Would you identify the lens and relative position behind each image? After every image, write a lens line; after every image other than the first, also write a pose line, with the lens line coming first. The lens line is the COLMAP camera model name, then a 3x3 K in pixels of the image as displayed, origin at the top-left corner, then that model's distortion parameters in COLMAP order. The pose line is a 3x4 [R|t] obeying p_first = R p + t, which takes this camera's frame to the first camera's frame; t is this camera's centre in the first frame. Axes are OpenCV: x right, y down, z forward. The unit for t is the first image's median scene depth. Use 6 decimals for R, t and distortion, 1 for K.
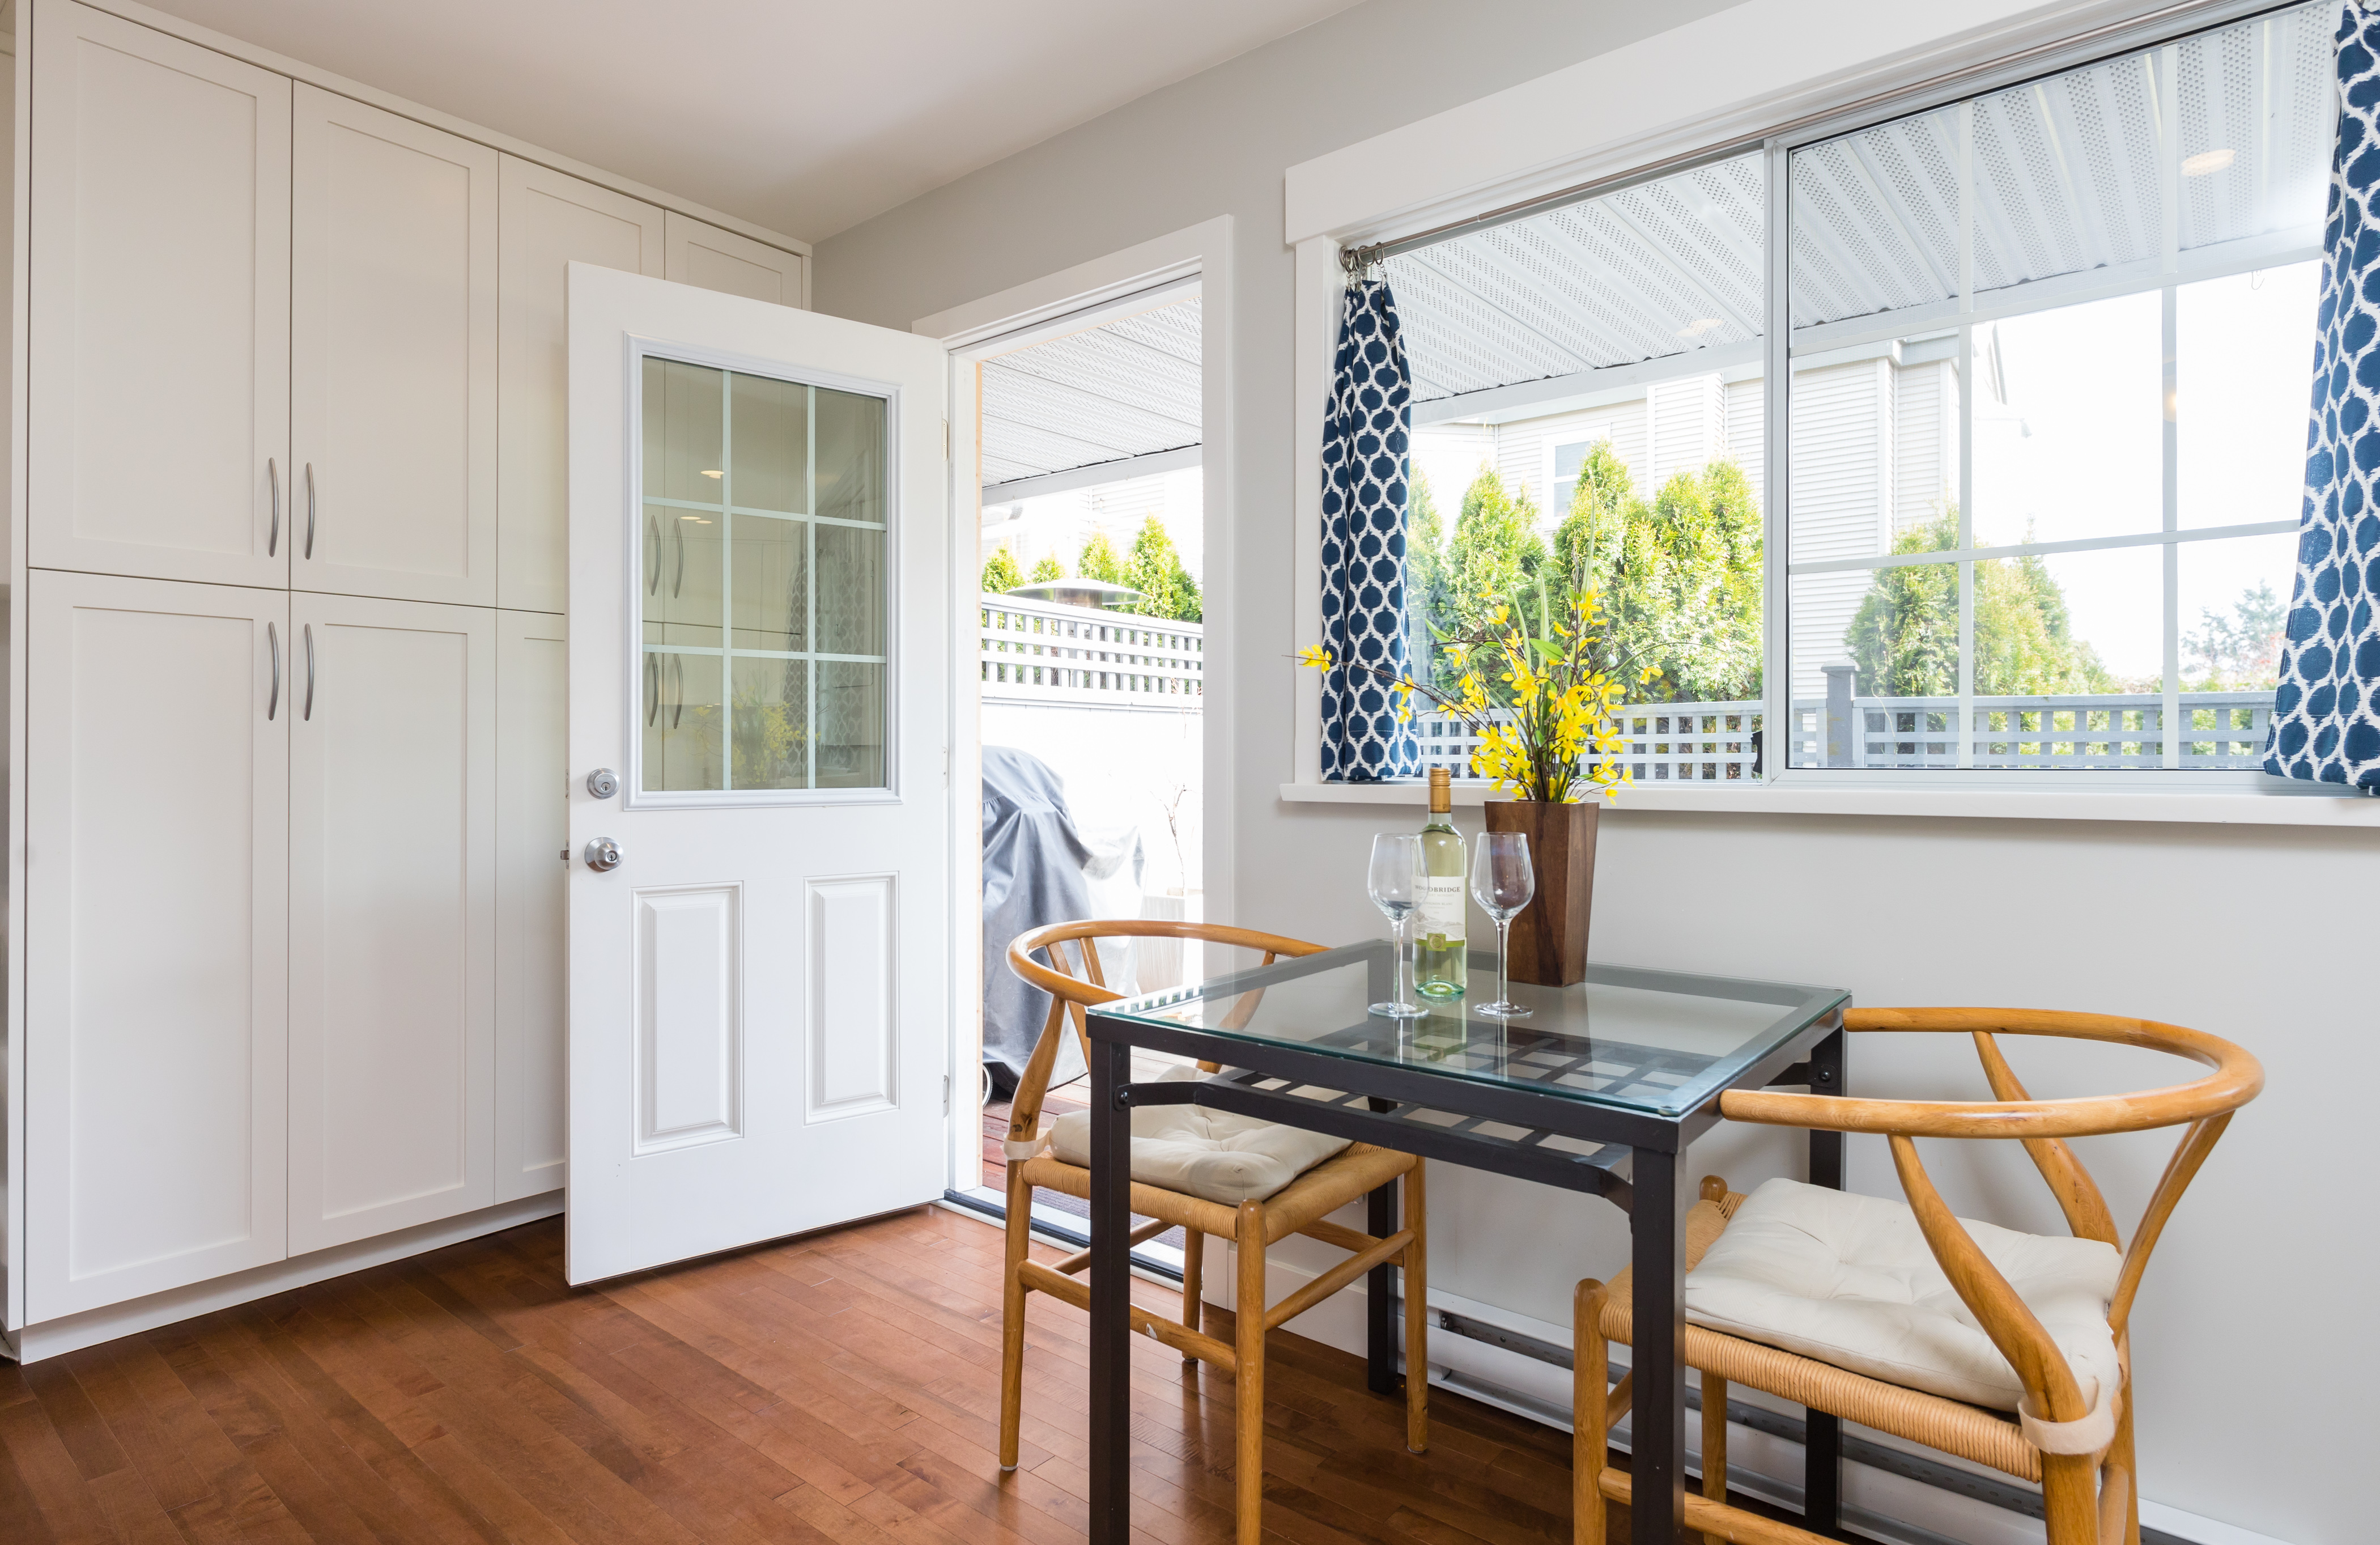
lens RADIAL K [[1254.5, 0, 1177.4], [0, 1254.5, 748.2], [0, 0, 1]] dist [-0.000658, -0.000627]
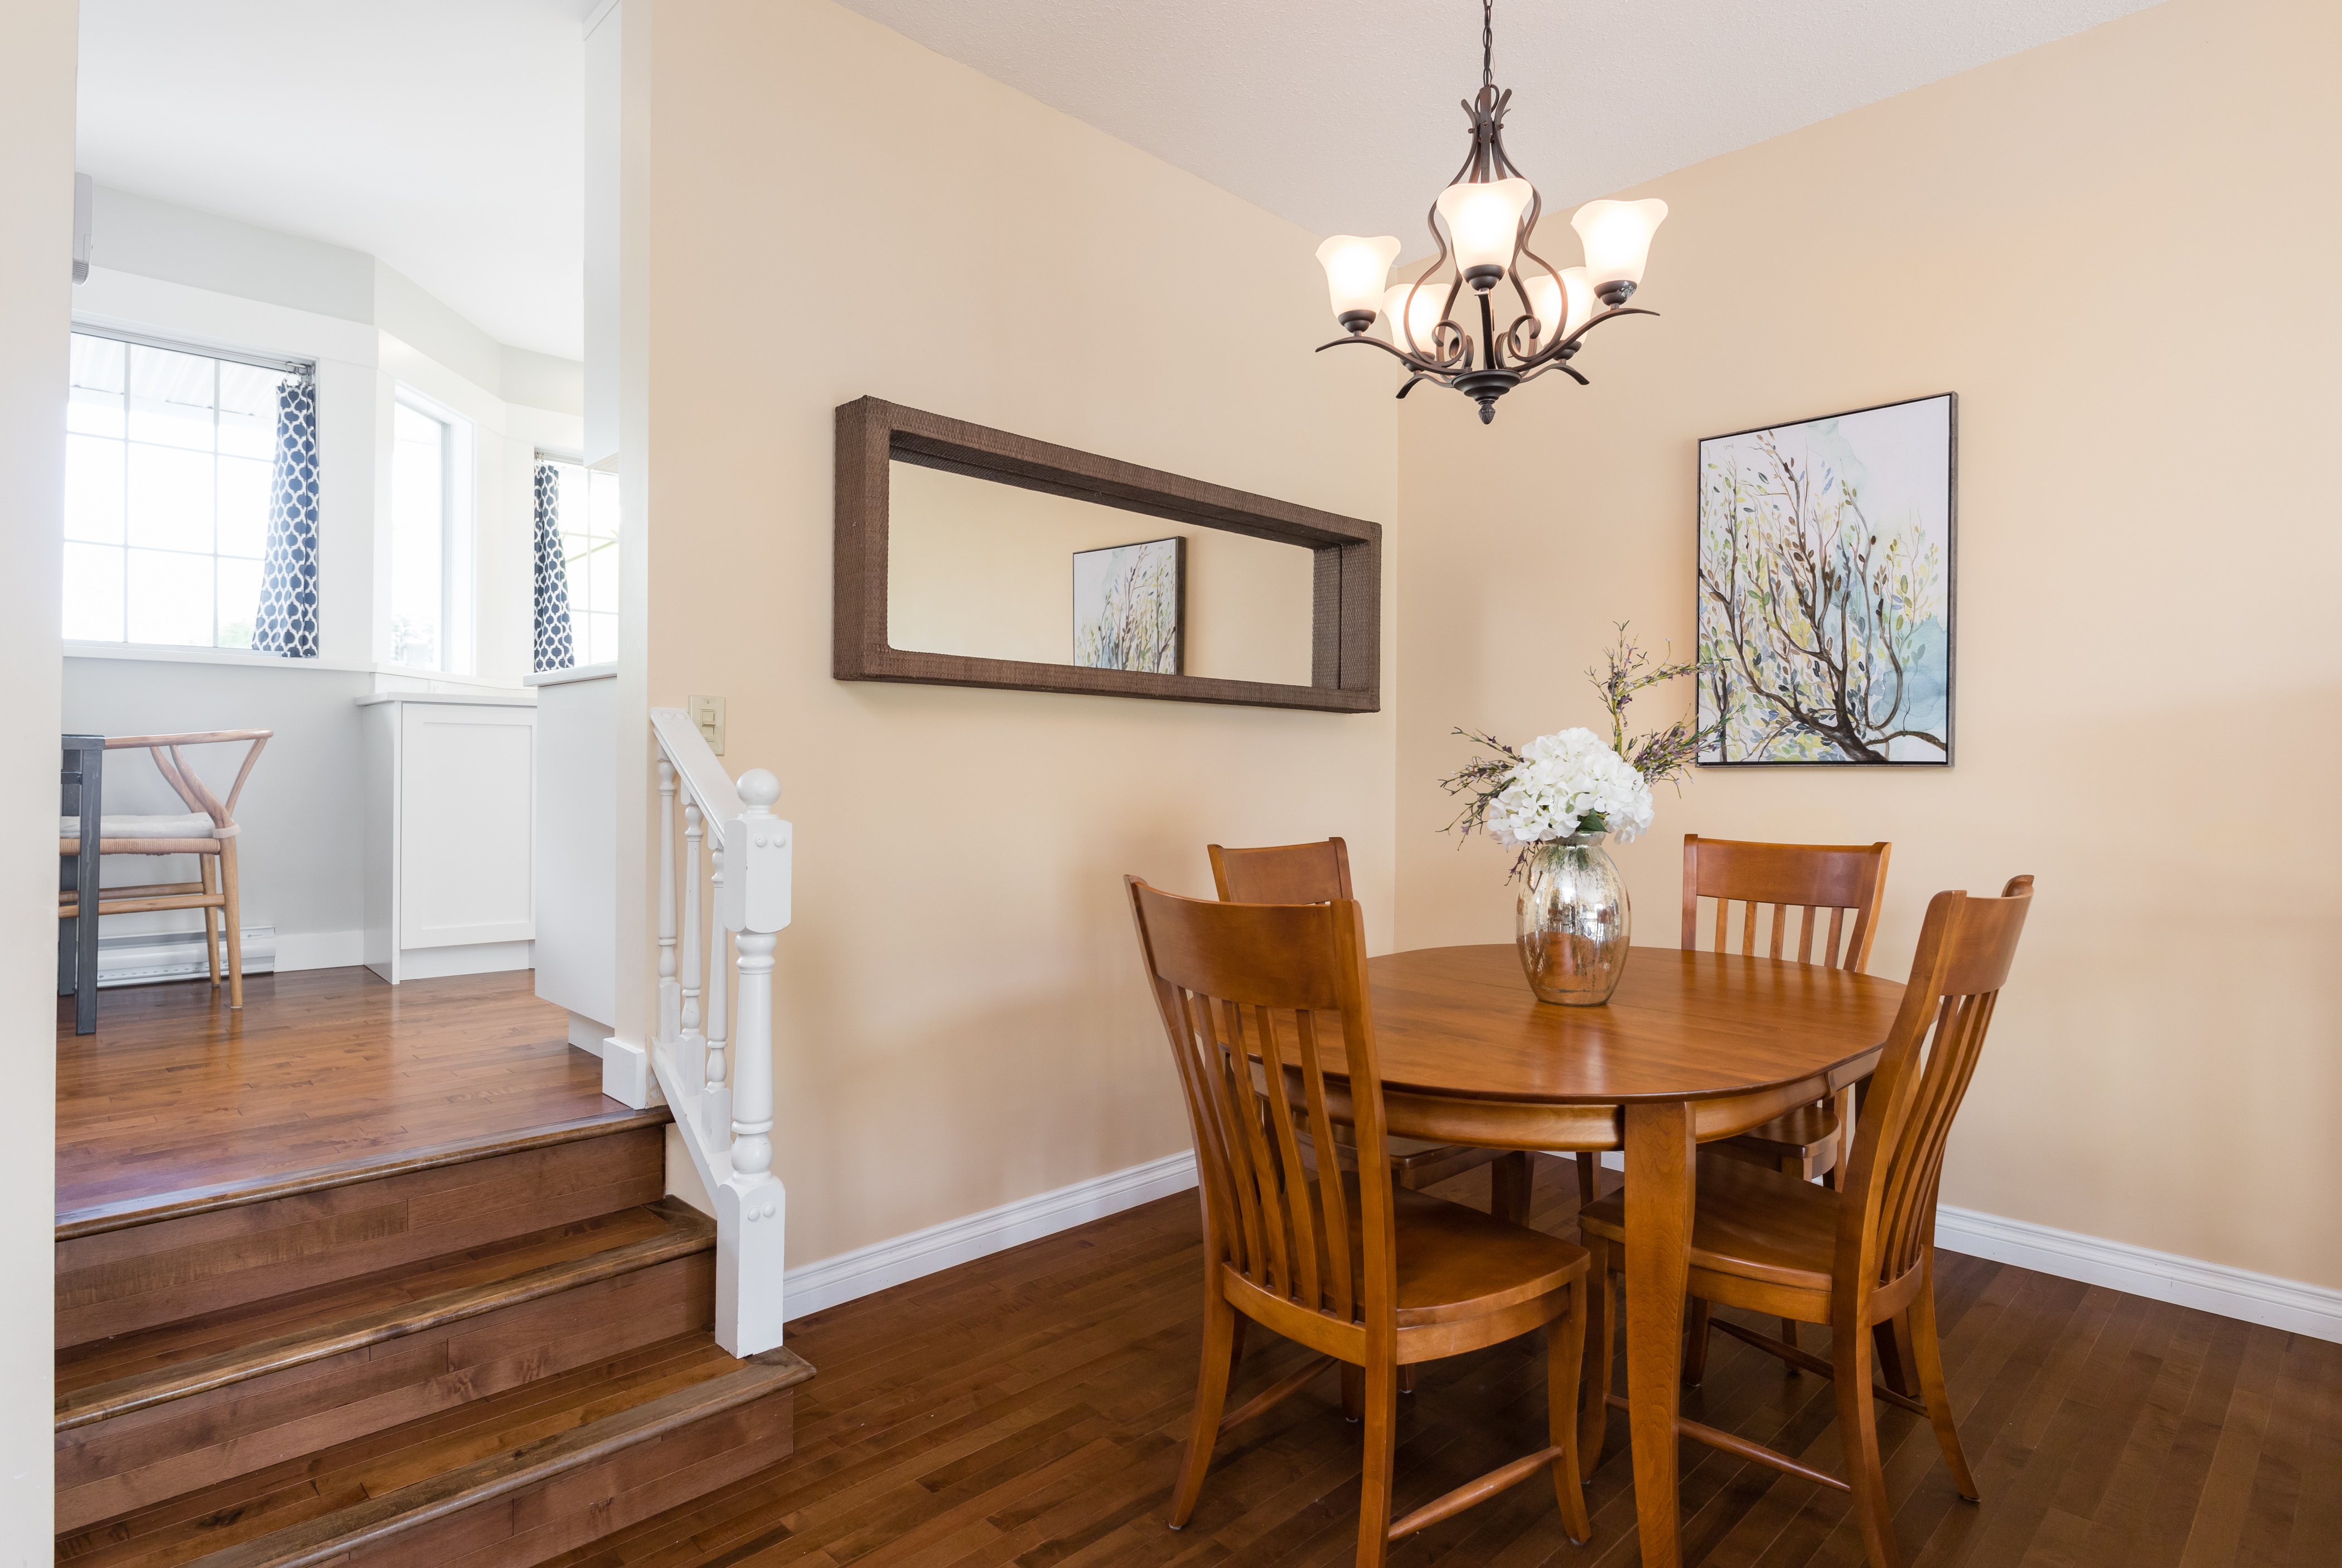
lens RADIAL K [[1265.4, 0, 1132.0], [0, 1265.4, 769.2], [0, 0, 1]] dist [-0.000462, -0.000930]
pose [[0.125061, 0.005303, 0.992135, -1.604888], [-0.014613, 0.999887, -0.003503, 0.261478], [-0.992041, -0.014060, 0.125125, -1.230504]]
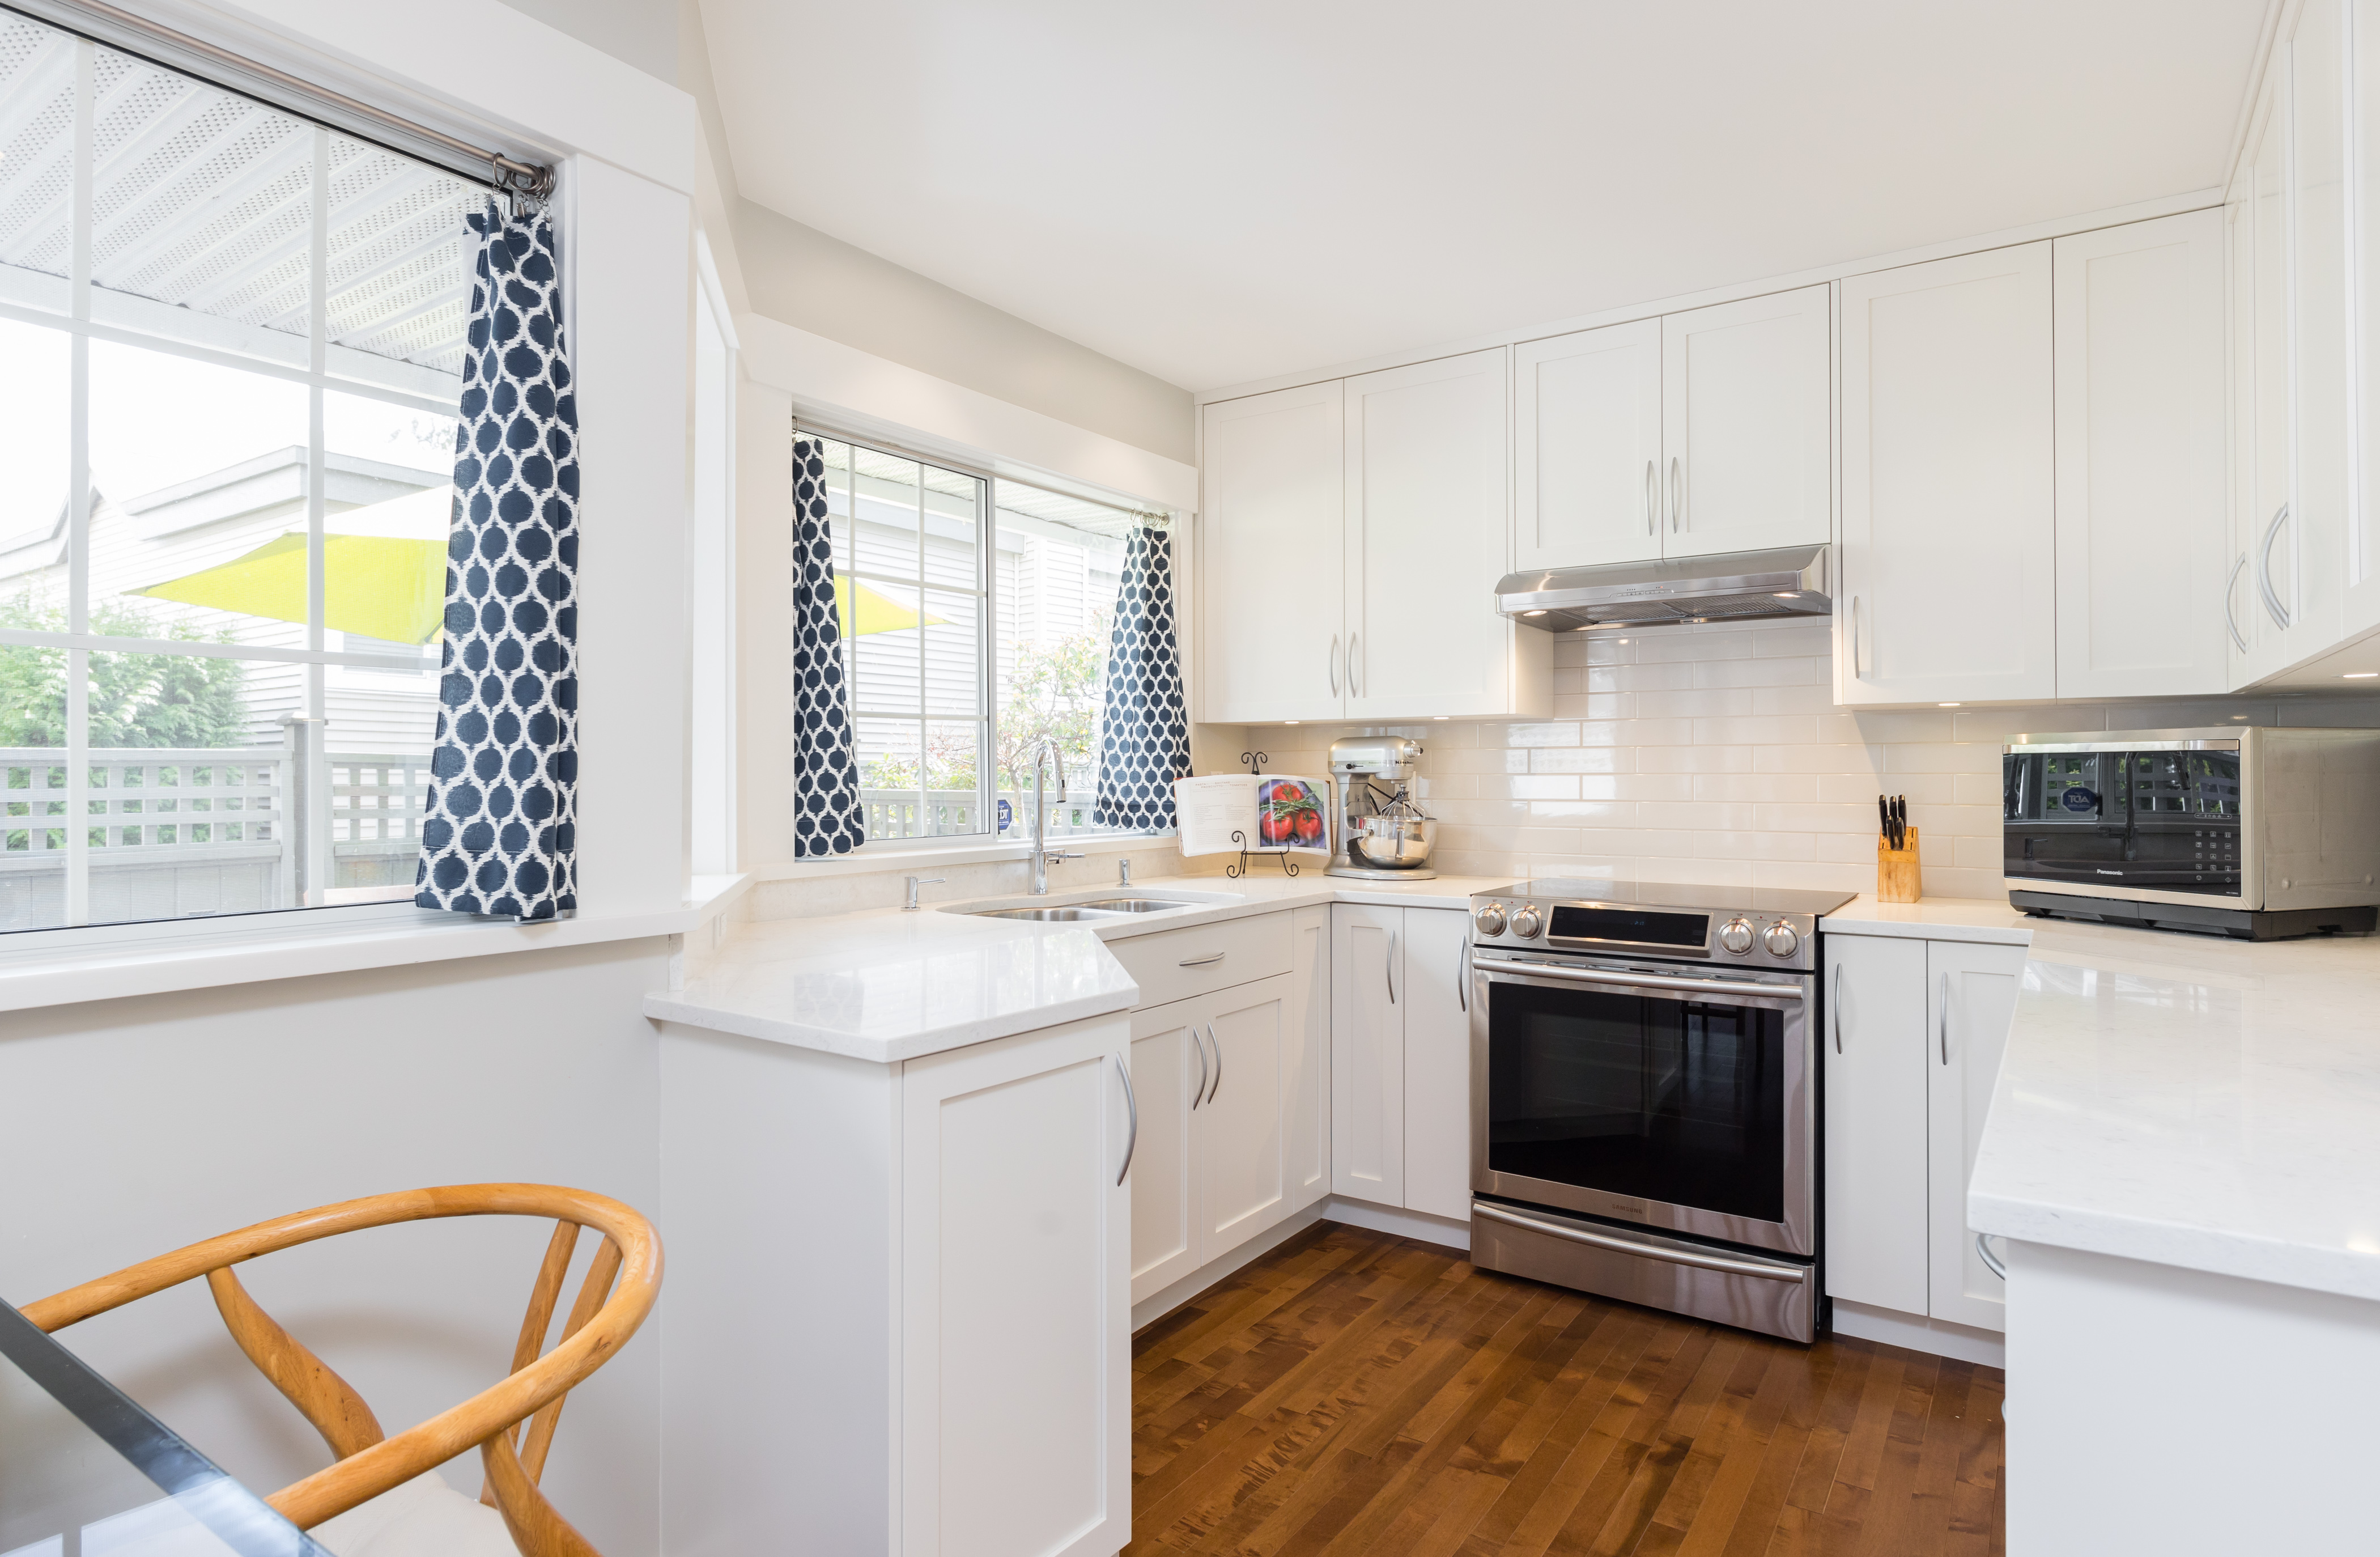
lens RADIAL K [[1277.7, 0, 1190.0], [0, 1277.7, 778.5], [0, 0, 1]] dist [-0.004017, -0.000562]
pose [[-0.082826, -0.003541, 0.996558, -0.218750], [-0.006625, 0.999974, 0.003002, -0.091609], [-0.996542, -0.006353, -0.082847, 0.462350]]
